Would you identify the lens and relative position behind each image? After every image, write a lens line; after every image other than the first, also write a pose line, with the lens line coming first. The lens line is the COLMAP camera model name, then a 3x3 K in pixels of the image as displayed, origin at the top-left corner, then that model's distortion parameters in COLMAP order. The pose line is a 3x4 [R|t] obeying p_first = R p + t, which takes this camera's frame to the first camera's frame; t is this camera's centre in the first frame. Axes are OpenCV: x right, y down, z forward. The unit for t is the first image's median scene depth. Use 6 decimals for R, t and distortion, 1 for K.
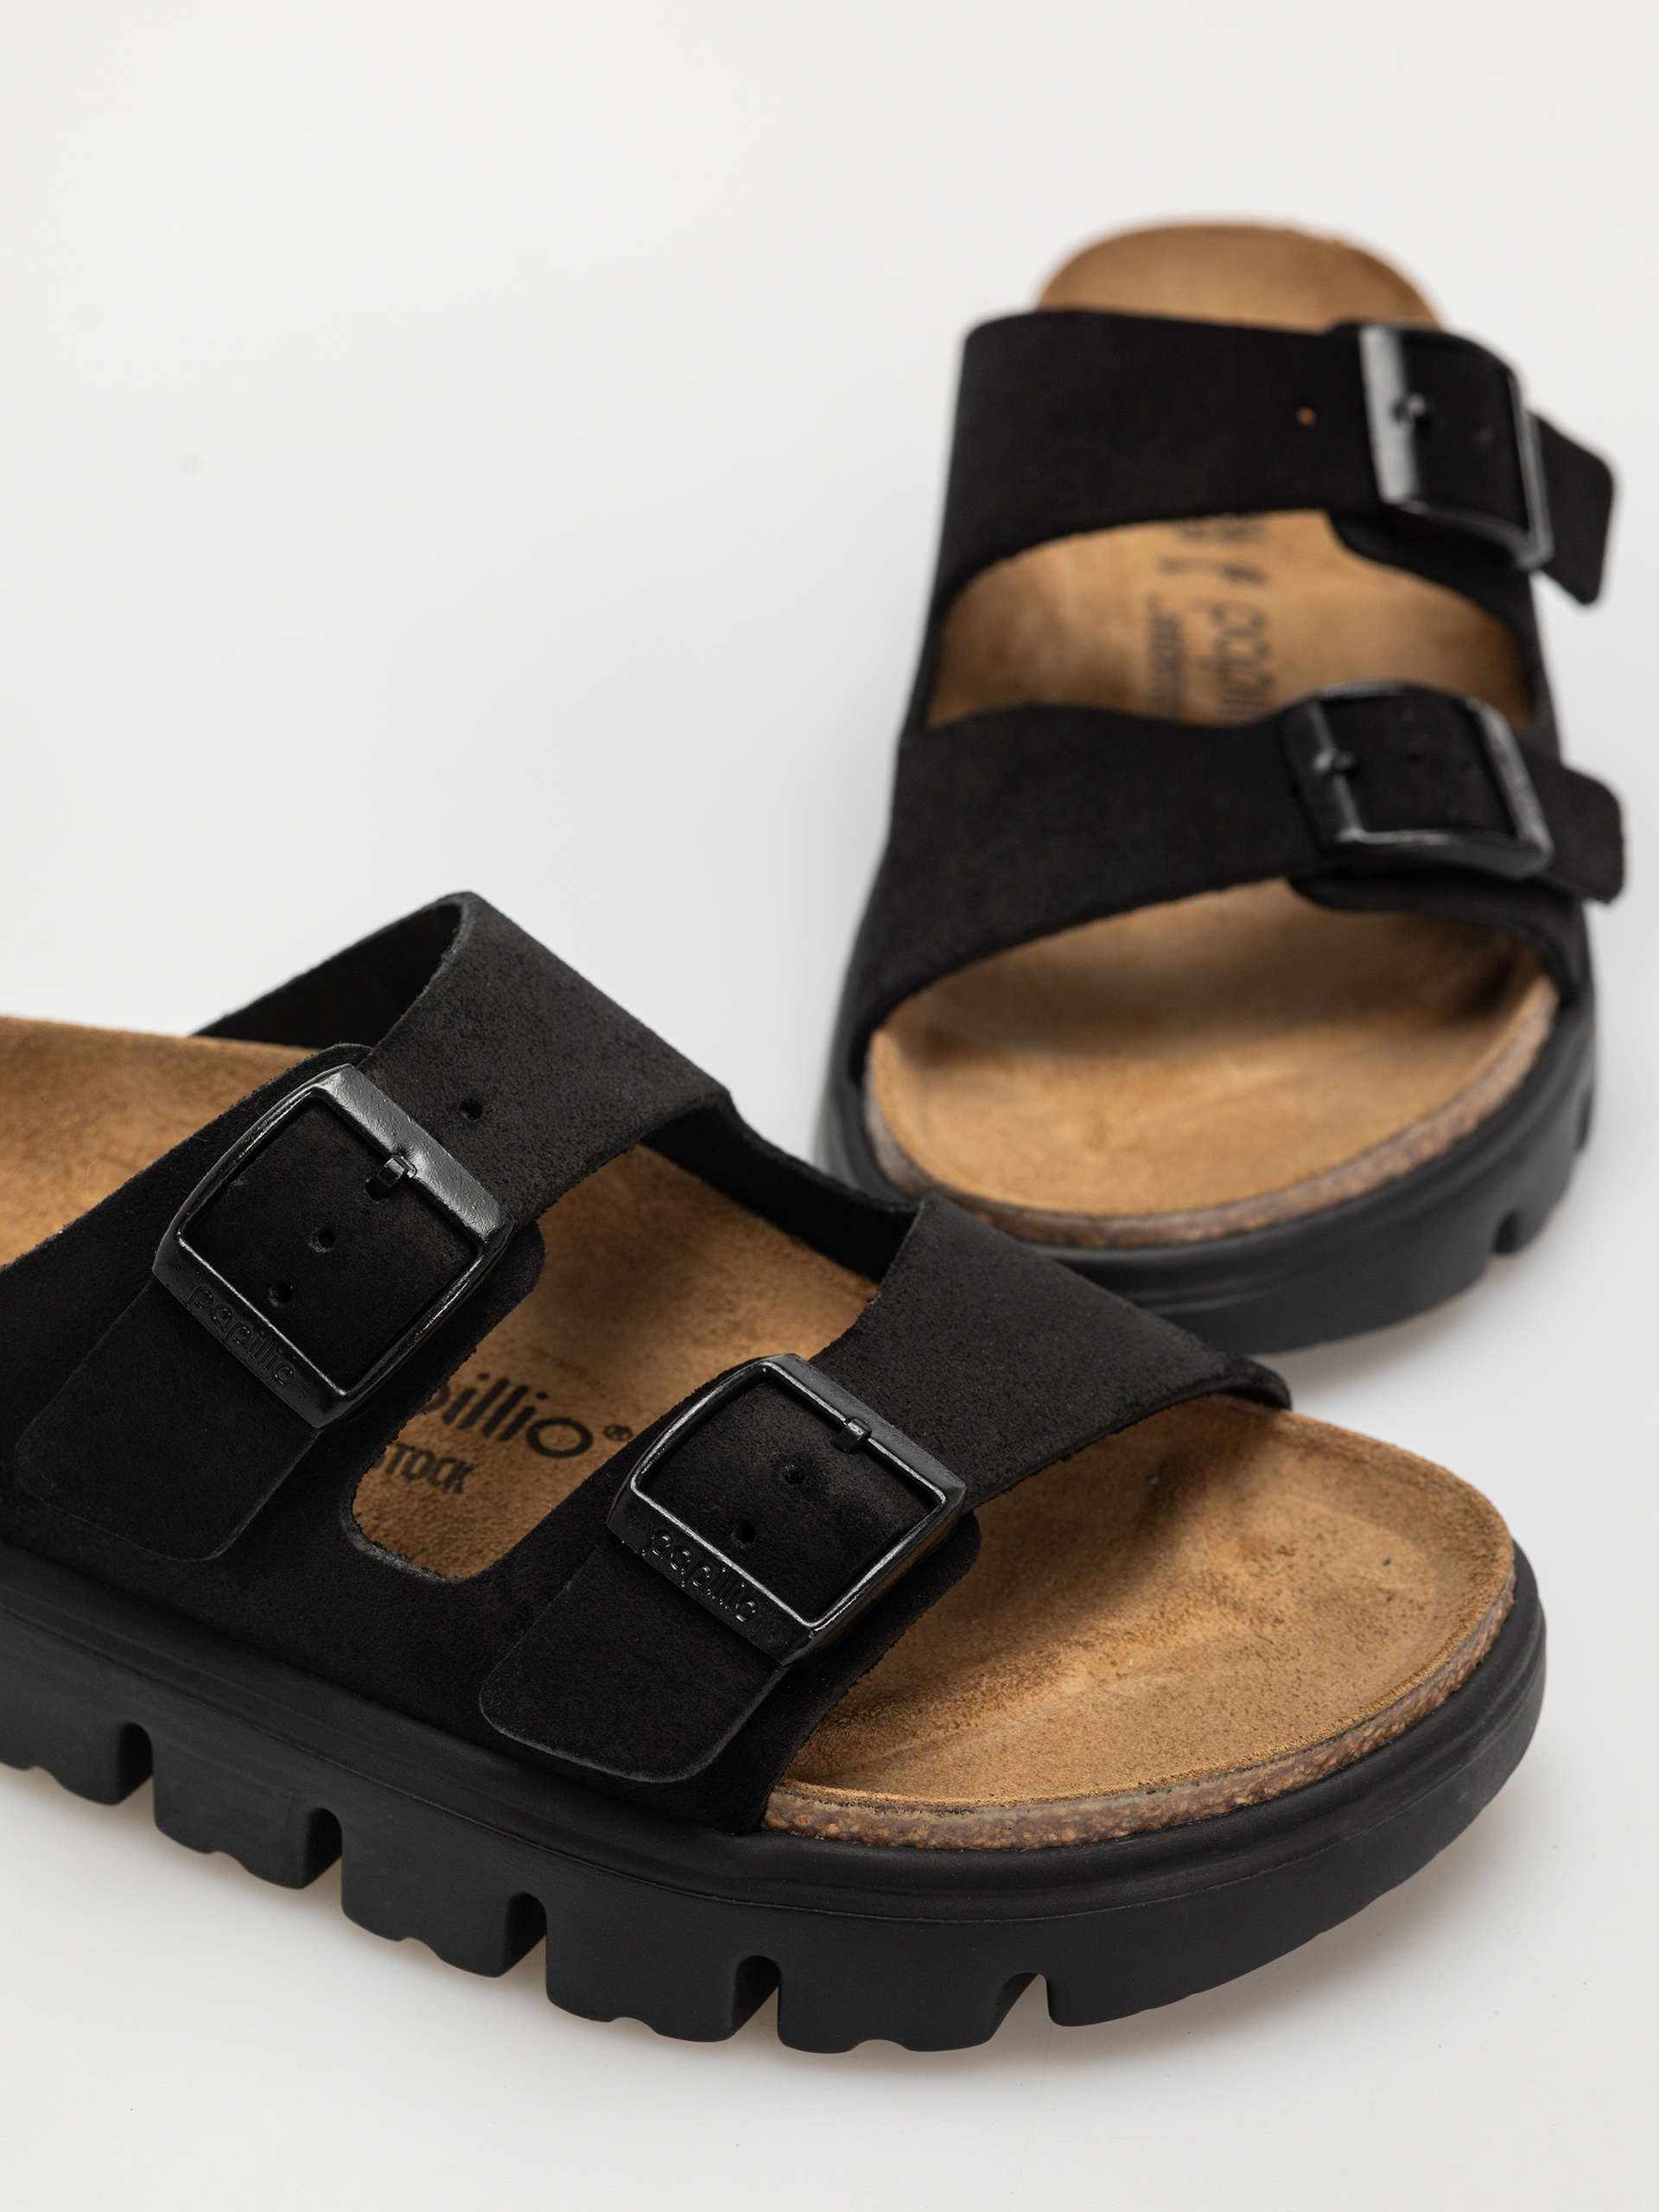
lens RADIAL K [[6063.1, 0, 829.5], [0, 6063.1, 1106.0], [0, 0, 1]] dist [-0.027588, -0.055017]
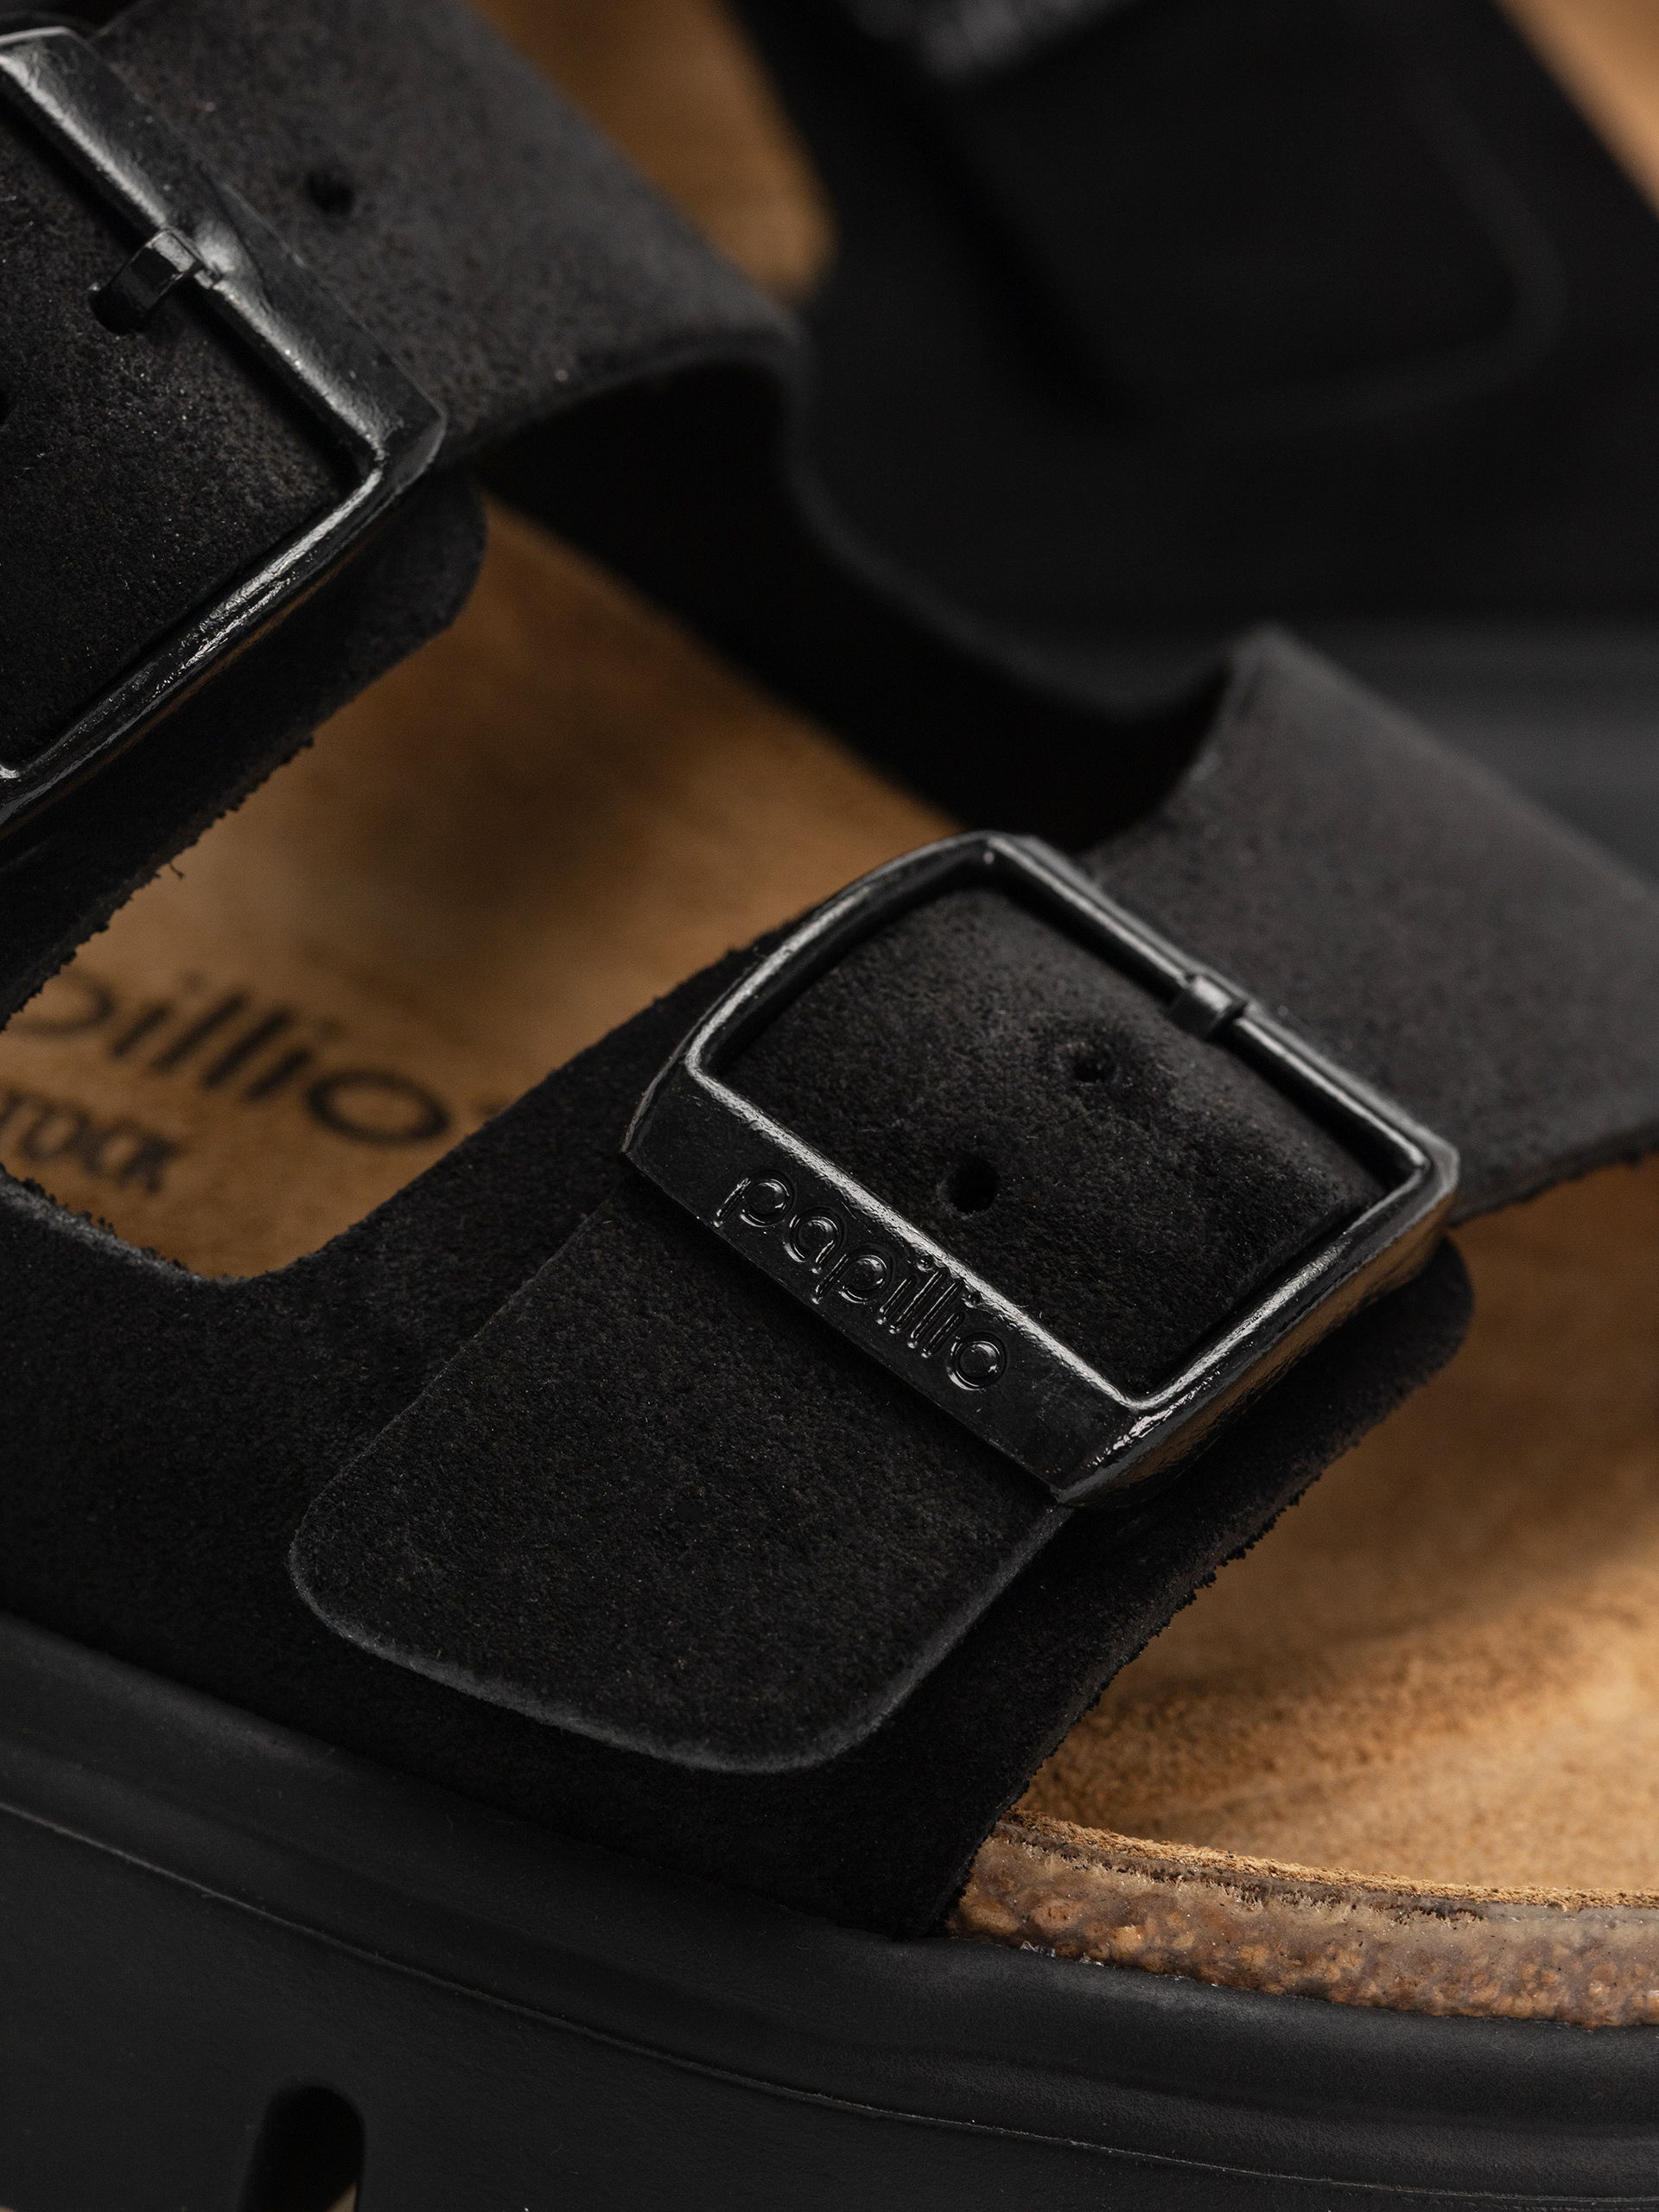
lens RADIAL K [[7733.4, 0, 830.9], [0, 7733.4, 934.0], [0, 0, 1]] dist [0.222244, -1.035170]
pose [[0.988498, 0.084103, 0.125690, -0.089621], [-0.067146, 0.988766, -0.133540, 0.122950], [-0.135509, 0.123564, 0.983041, 0.482533]]
